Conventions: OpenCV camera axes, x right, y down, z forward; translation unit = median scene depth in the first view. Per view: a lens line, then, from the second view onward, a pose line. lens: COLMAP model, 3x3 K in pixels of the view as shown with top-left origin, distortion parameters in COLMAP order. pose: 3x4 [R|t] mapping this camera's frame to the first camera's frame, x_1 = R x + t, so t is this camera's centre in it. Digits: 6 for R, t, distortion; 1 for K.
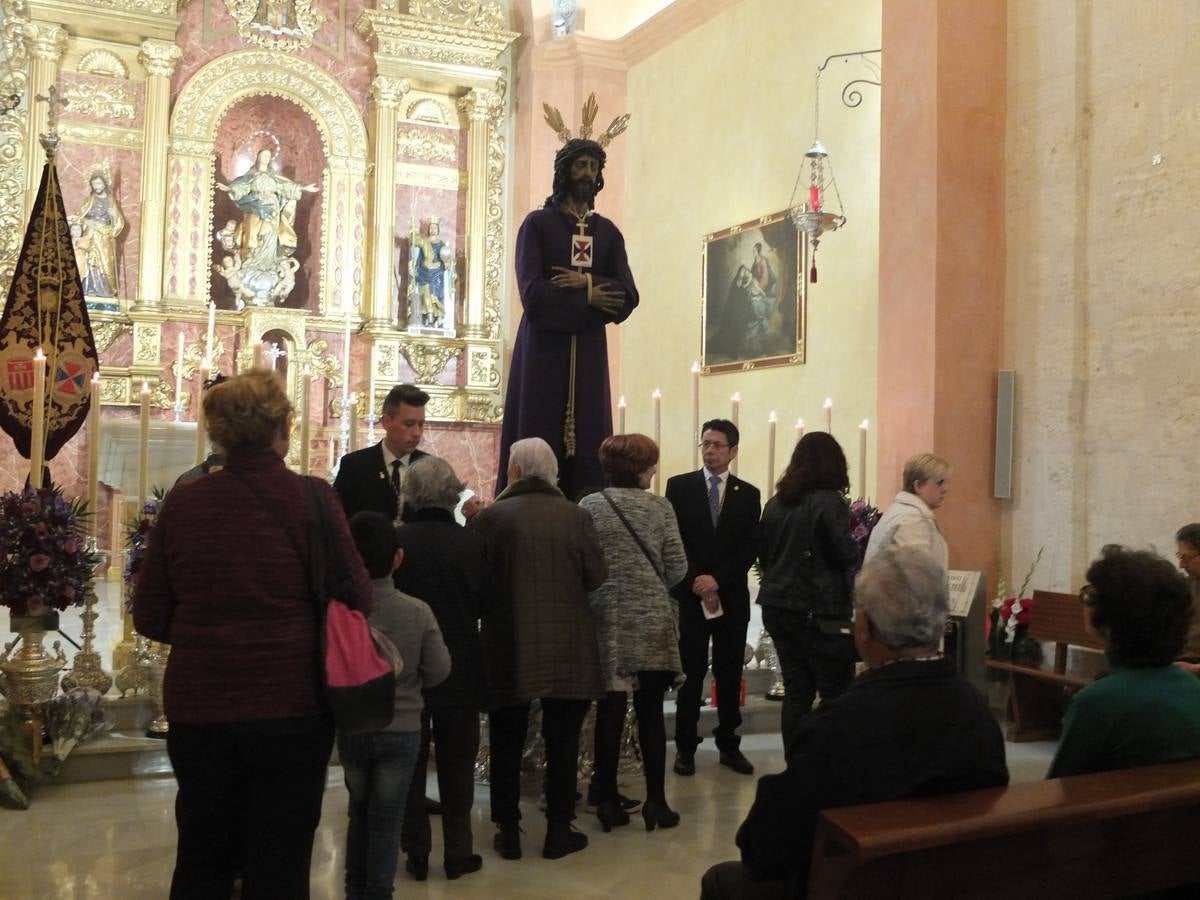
lens RADIAL K [[1241.7, 0, 617.6], [0, 1241.7, 488.2], [0, 0, 1]] dist [-0.134759, 0.150714]
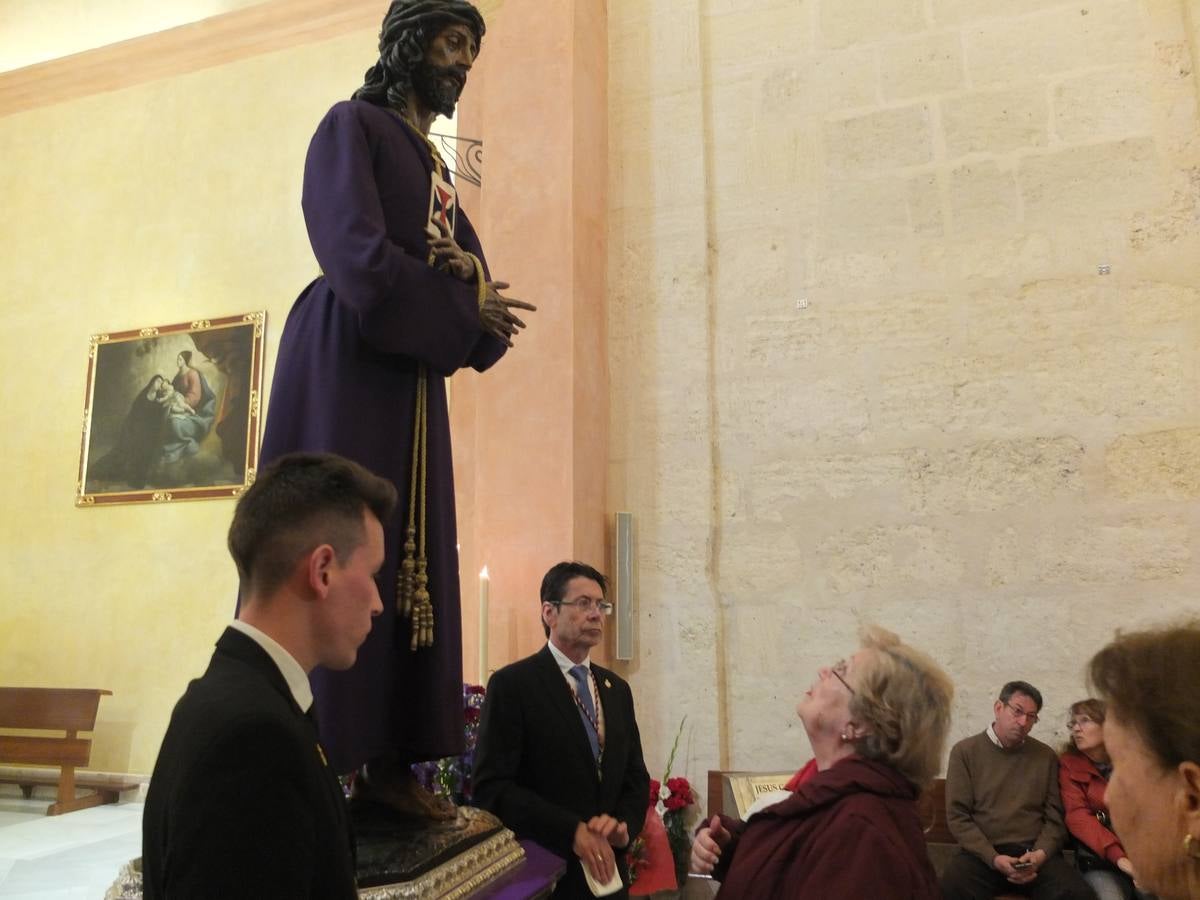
lens RADIAL K [[969.7, 0, 622.8], [0, 969.7, 451.2], [0, 0, 1]] dist [-0.058363, 0.042079]
pose [[0.716671, 0.094606, 0.690965, -0.110159], [0.026984, 0.986253, -0.163024, -0.016698], [-0.696890, 0.135479, 0.704266, 0.325937]]
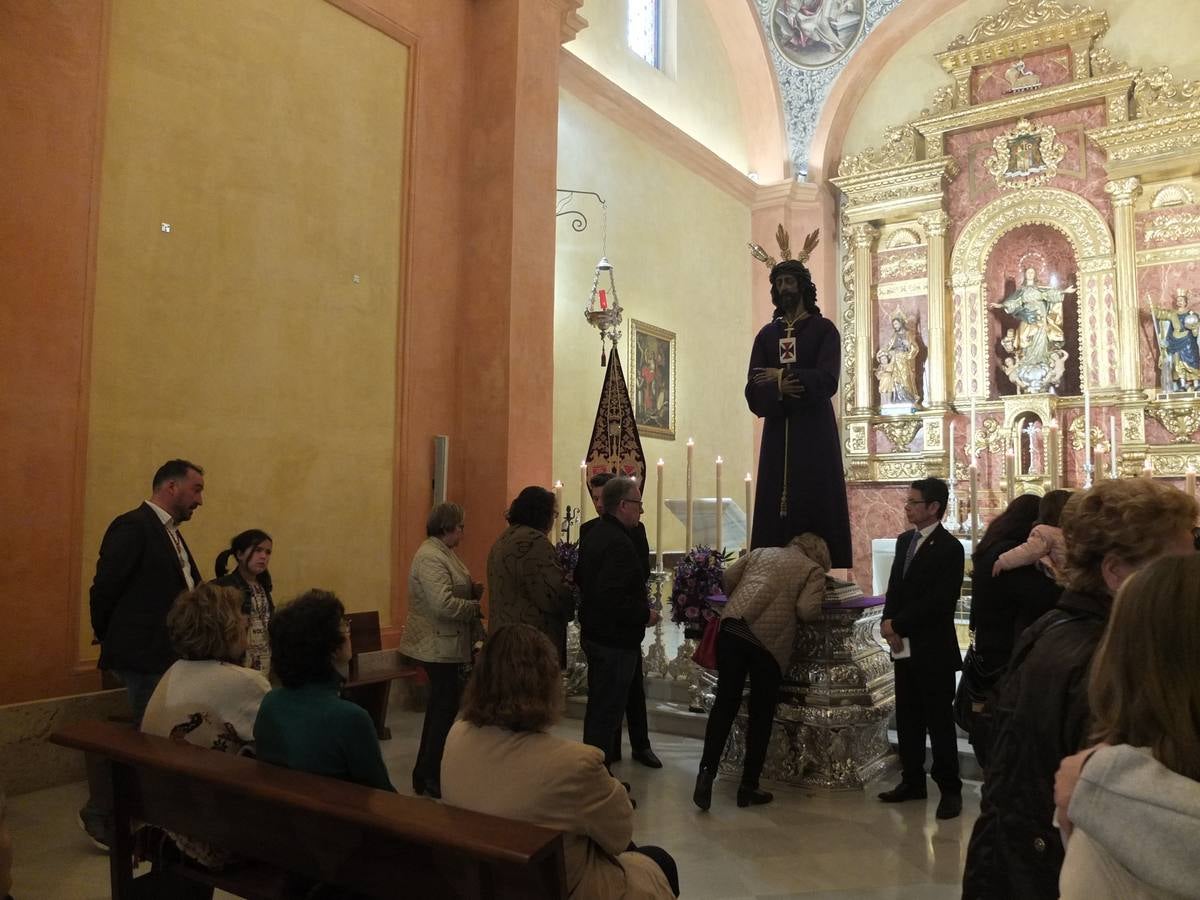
lens RADIAL K [[959.2, 0, 607.8], [0, 959.2, 459.0], [0, 0, 1]] dist [-0.085624, 0.051860]
pose [[0.492457, -0.080159, -0.866637, 0.343625], [0.002173, 0.995860, -0.090877, 0.002914], [0.870334, 0.042870, 0.490593, 0.177401]]
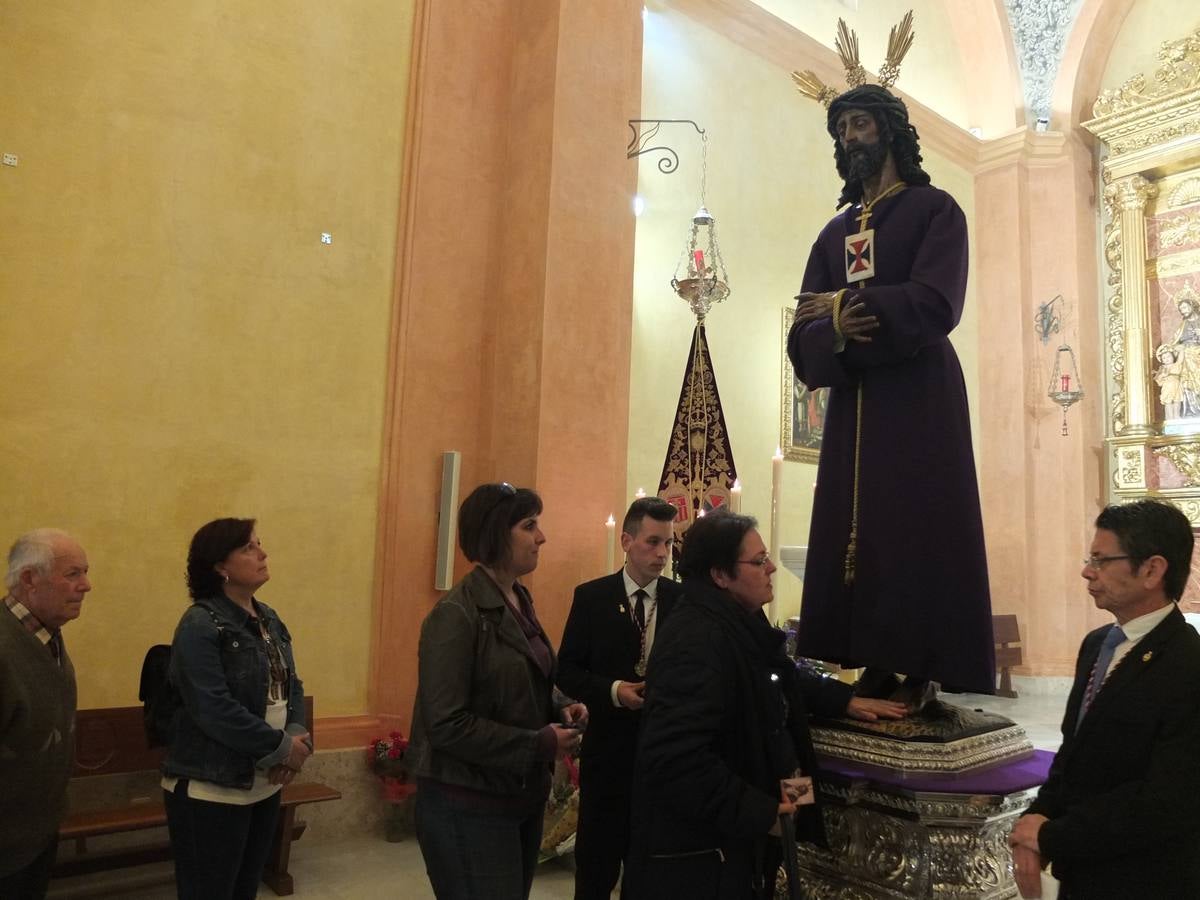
lens RADIAL K [[954.5, 0, 600.0], [0, 954.5, 450.0], [0, 0, 1]] dist [-0.074131, 0.039301]
pose [[0.217357, -0.133812, -0.966877, 0.194755], [-0.032207, 0.989036, -0.144119, -0.007919], [0.975561, 0.062465, 0.210664, 0.370719]]
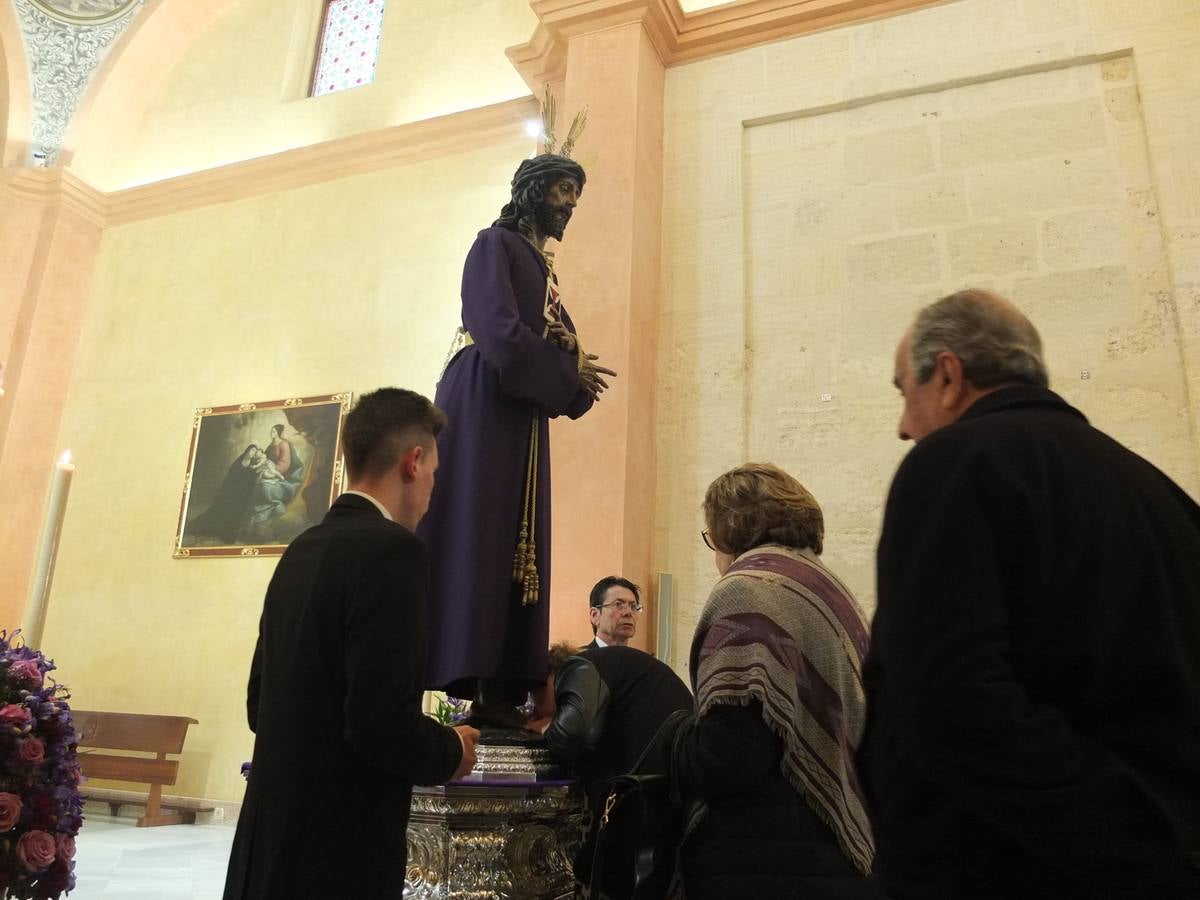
lens RADIAL K [[959.2, 0, 607.8], [0, 959.2, 459.0], [0, 0, 1]] dist [-0.085624, 0.051860]
pose [[0.736462, 0.192877, 0.648400, -0.159741], [-0.019265, 0.964083, -0.264900, 0.015027], [-0.676204, 0.182598, 0.713727, 0.293842]]
